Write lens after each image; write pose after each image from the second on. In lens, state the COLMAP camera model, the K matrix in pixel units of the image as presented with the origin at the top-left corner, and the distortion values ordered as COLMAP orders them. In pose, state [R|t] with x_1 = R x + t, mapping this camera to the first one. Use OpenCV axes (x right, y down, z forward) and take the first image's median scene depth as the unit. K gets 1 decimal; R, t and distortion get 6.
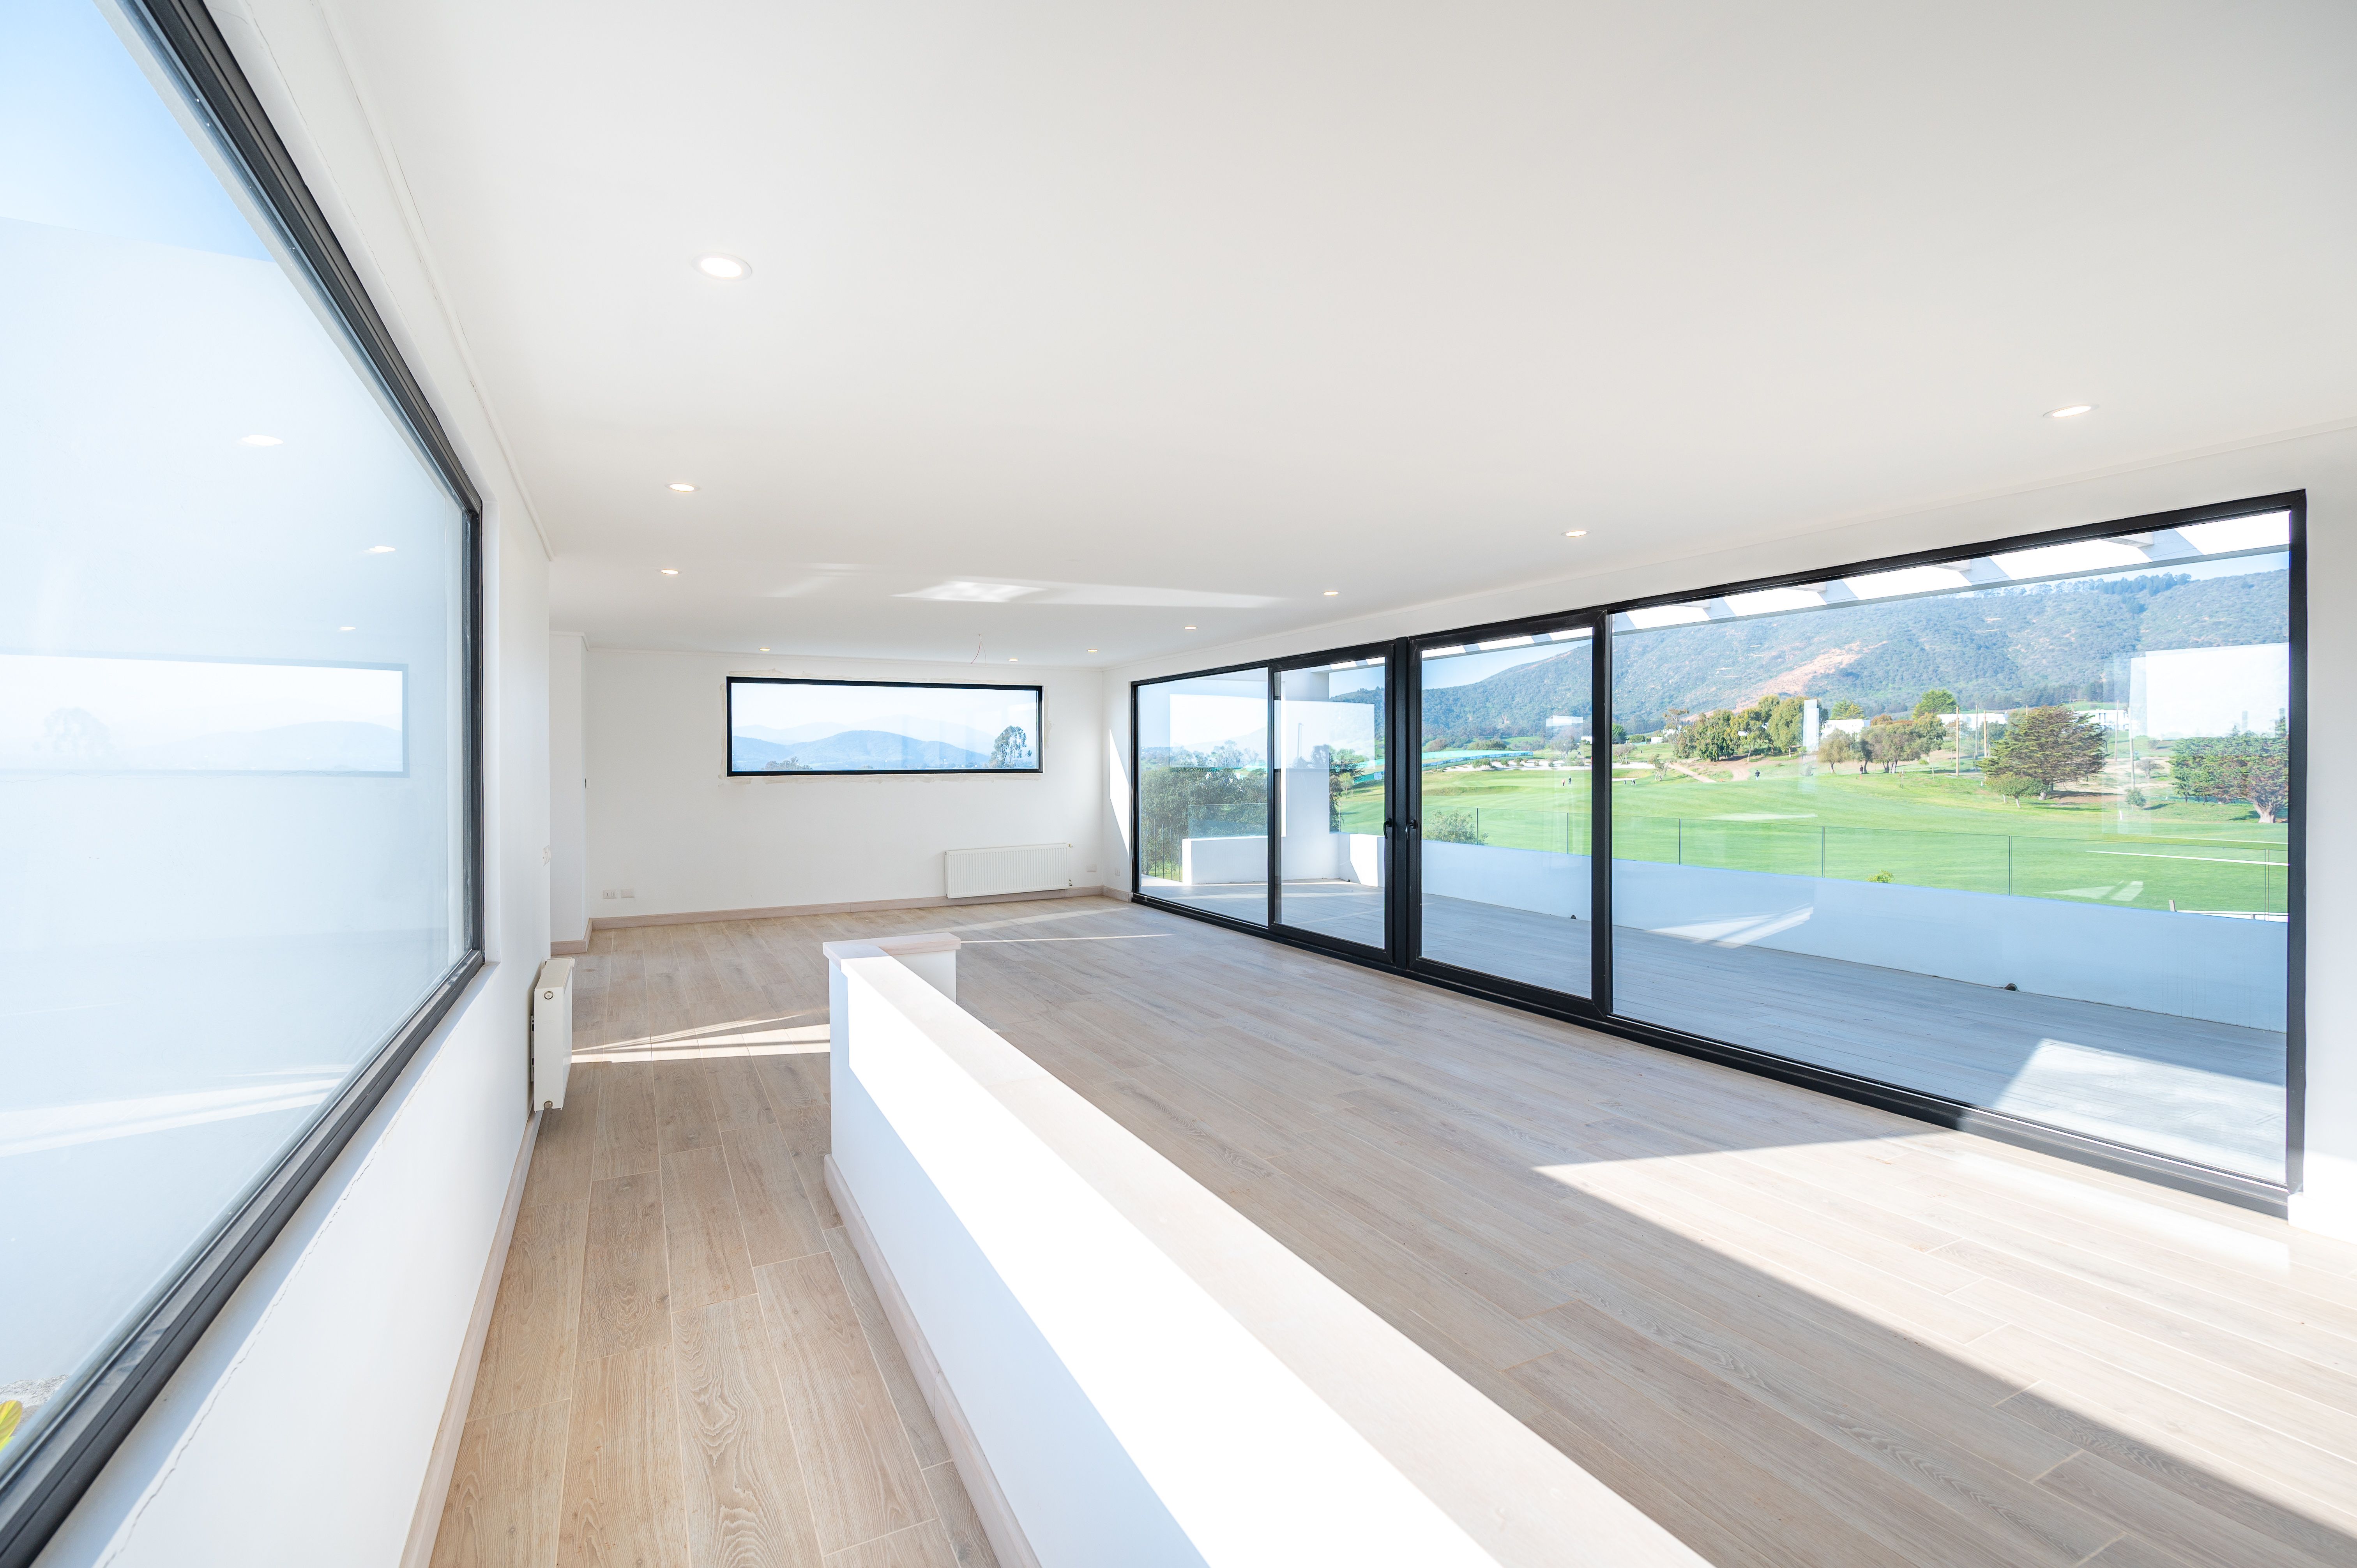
lens RADIAL K [[979.2, 0, 1166.6], [0, 979.2, 774.8], [0, 0, 1]] dist [0.000335, -0.000002]
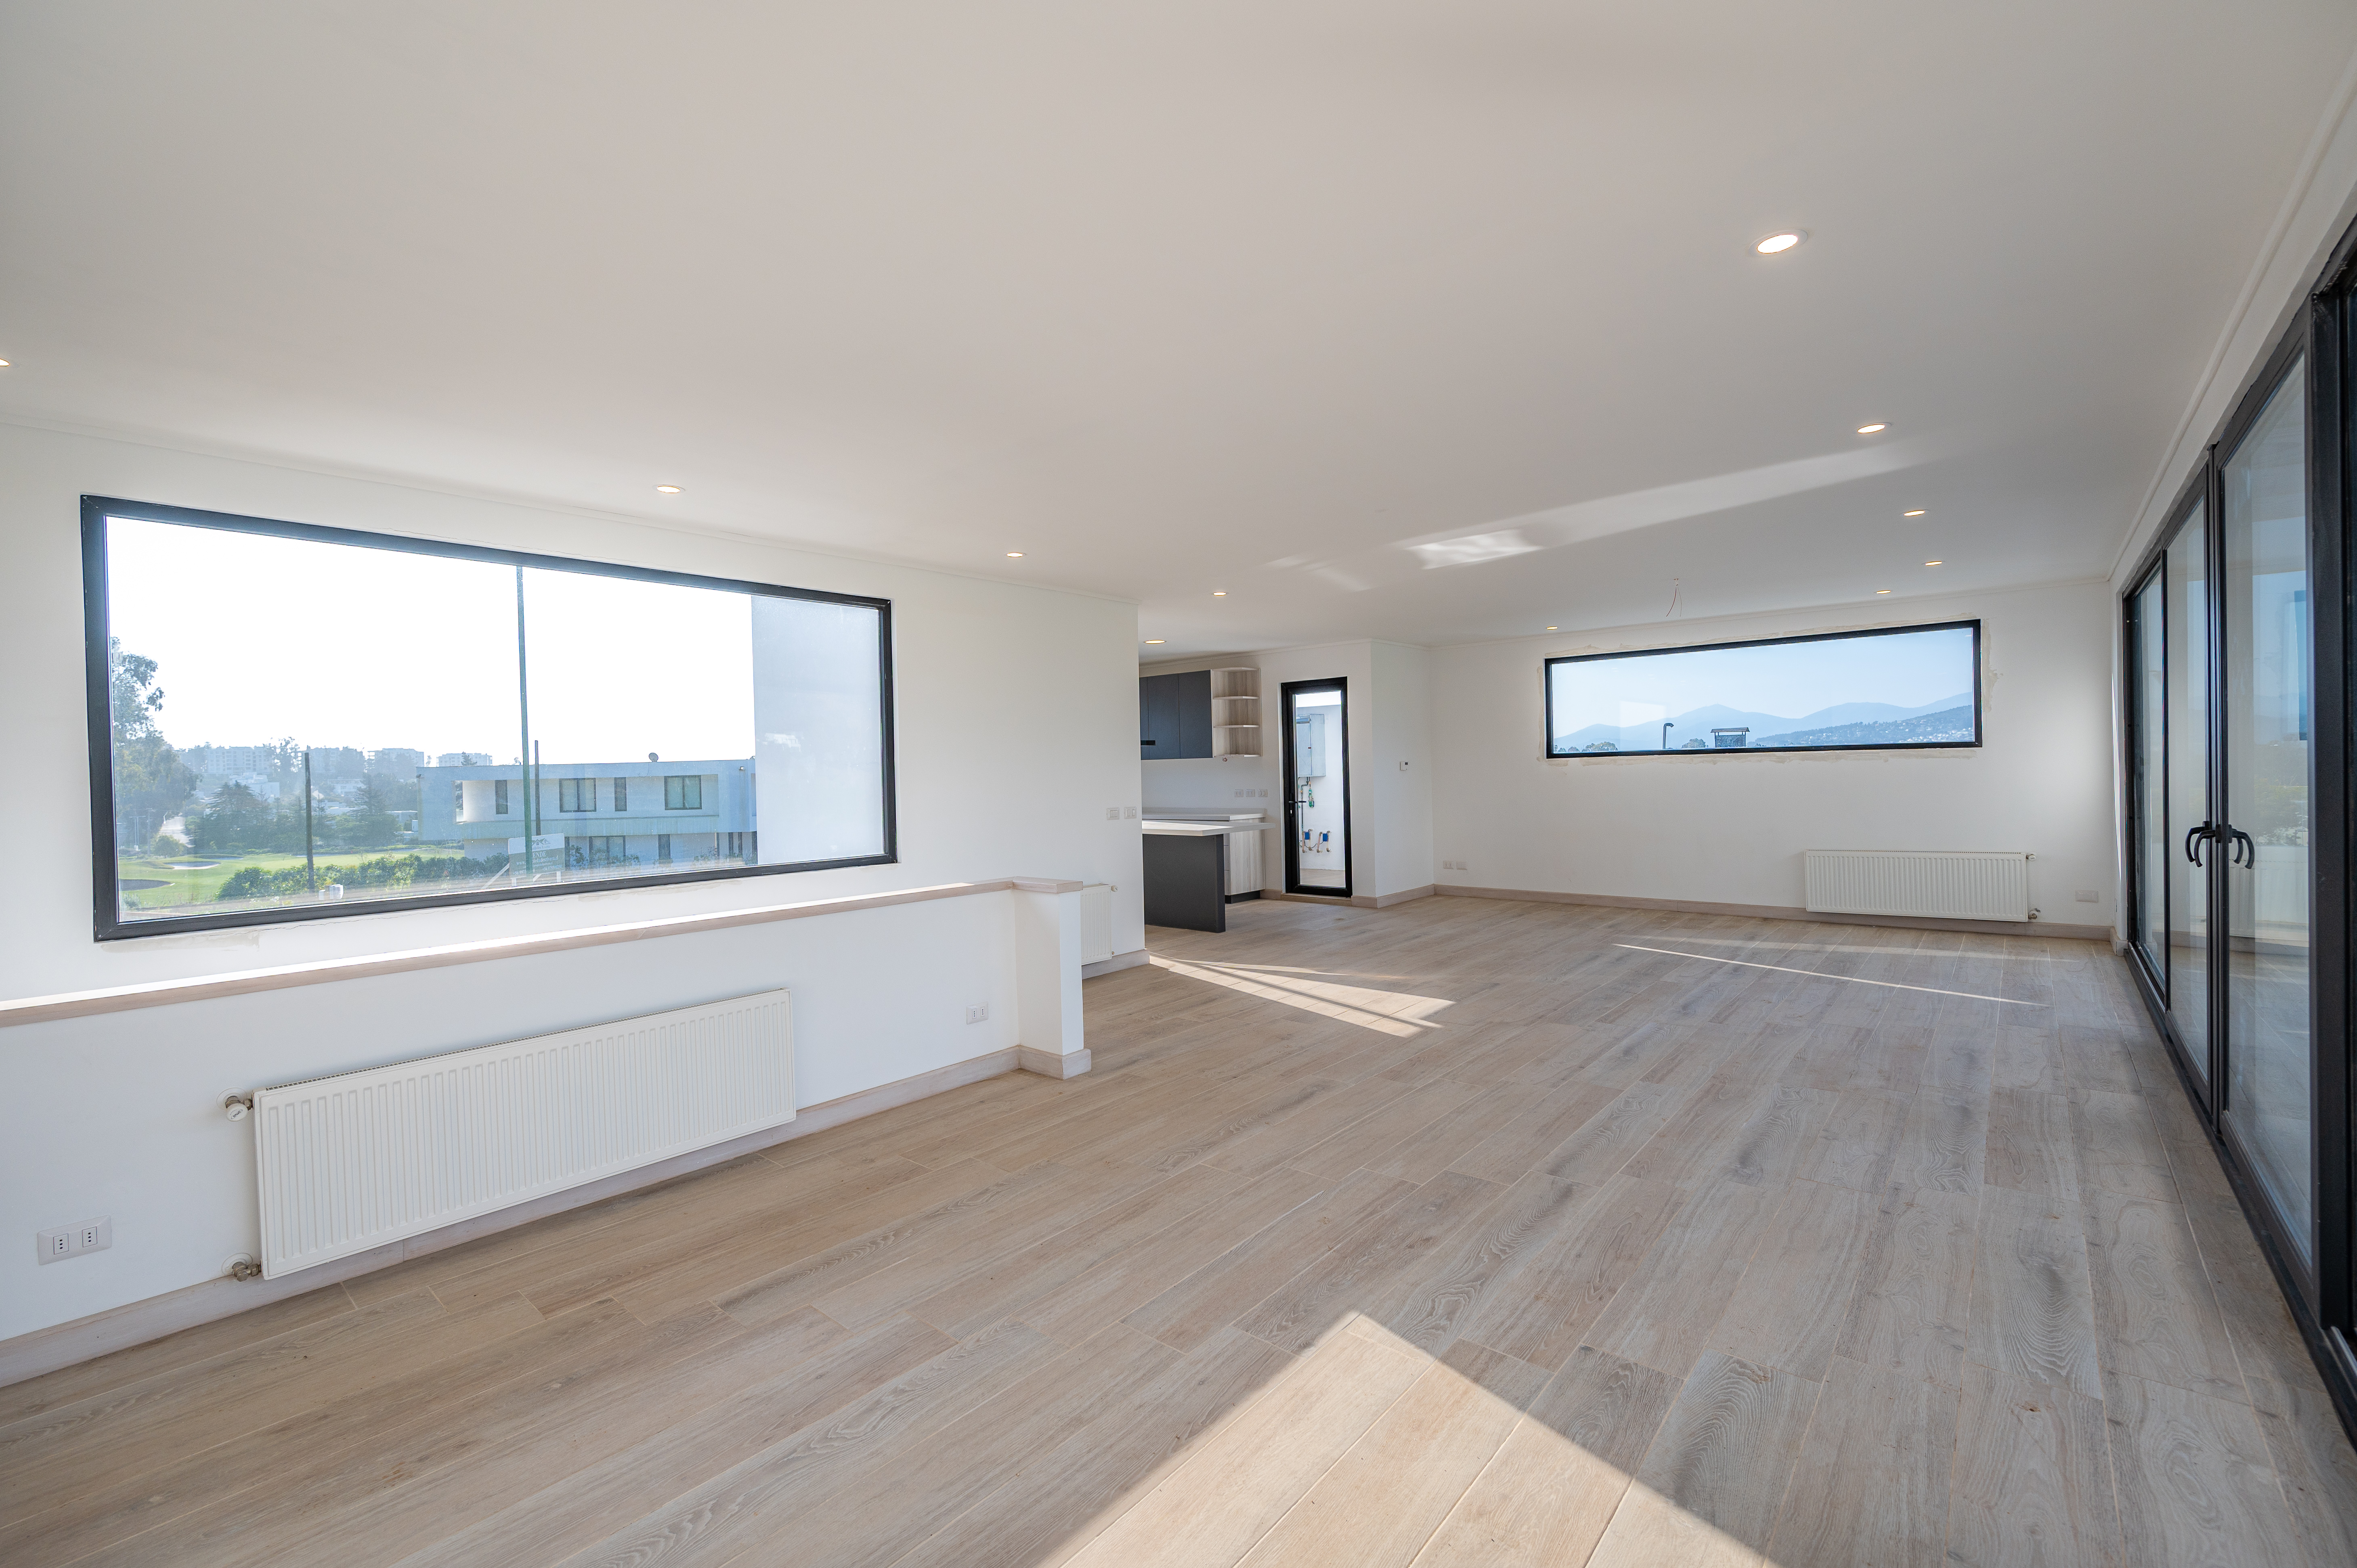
lens RADIAL K [[1024.7, 0, 1158.7], [0, 1024.7, 777.4], [0, 0, 1]] dist [-0.001935, -0.000372]
pose [[0.374977, 0.001286, -0.927033, 0.737713], [0.011507, 0.999916, 0.006041, 0.018971], [0.926963, -0.012933, 0.374931, 0.462967]]
